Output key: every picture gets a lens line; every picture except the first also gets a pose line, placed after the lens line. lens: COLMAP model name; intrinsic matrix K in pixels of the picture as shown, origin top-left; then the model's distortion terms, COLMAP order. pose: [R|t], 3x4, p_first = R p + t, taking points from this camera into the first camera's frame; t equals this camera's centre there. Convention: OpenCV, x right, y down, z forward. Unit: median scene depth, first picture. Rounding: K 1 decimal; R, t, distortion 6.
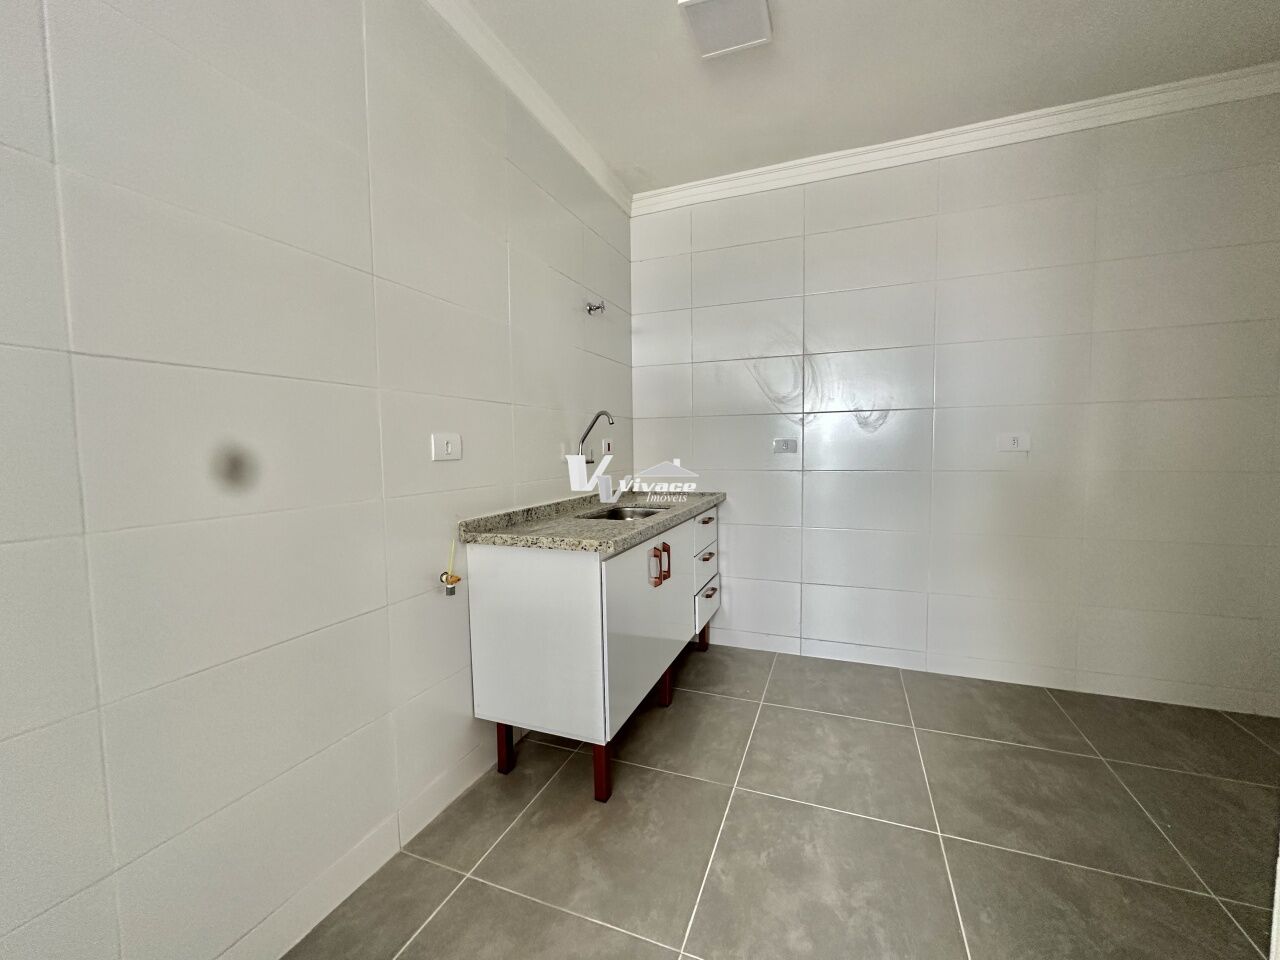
lens RADIAL K [[513.7, 0, 641.9], [0, 513.7, 479.1], [0, 0, 1]] dist [-0.008921, -0.000072]
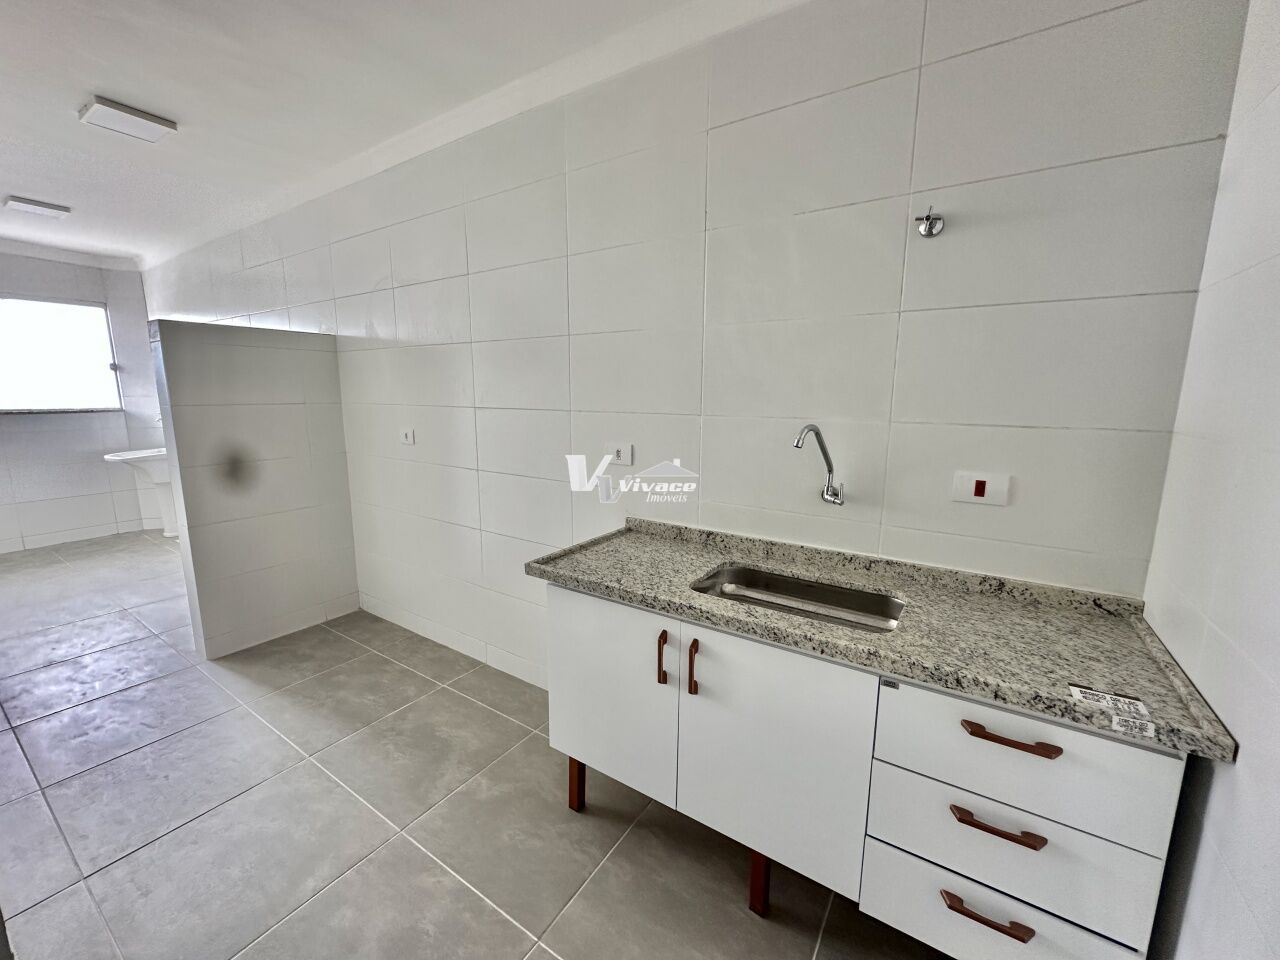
lens RADIAL K [[513.7, 0, 637.6], [0, 513.7, 481.2], [0, 0, 1]] dist [-0.008921, -0.000072]
pose [[-0.209262, 0.175569, -0.961969, 0.848085], [-0.073863, 0.978101, 0.194581, -0.252497], [0.975066, 0.111773, -0.191712, 1.356141]]
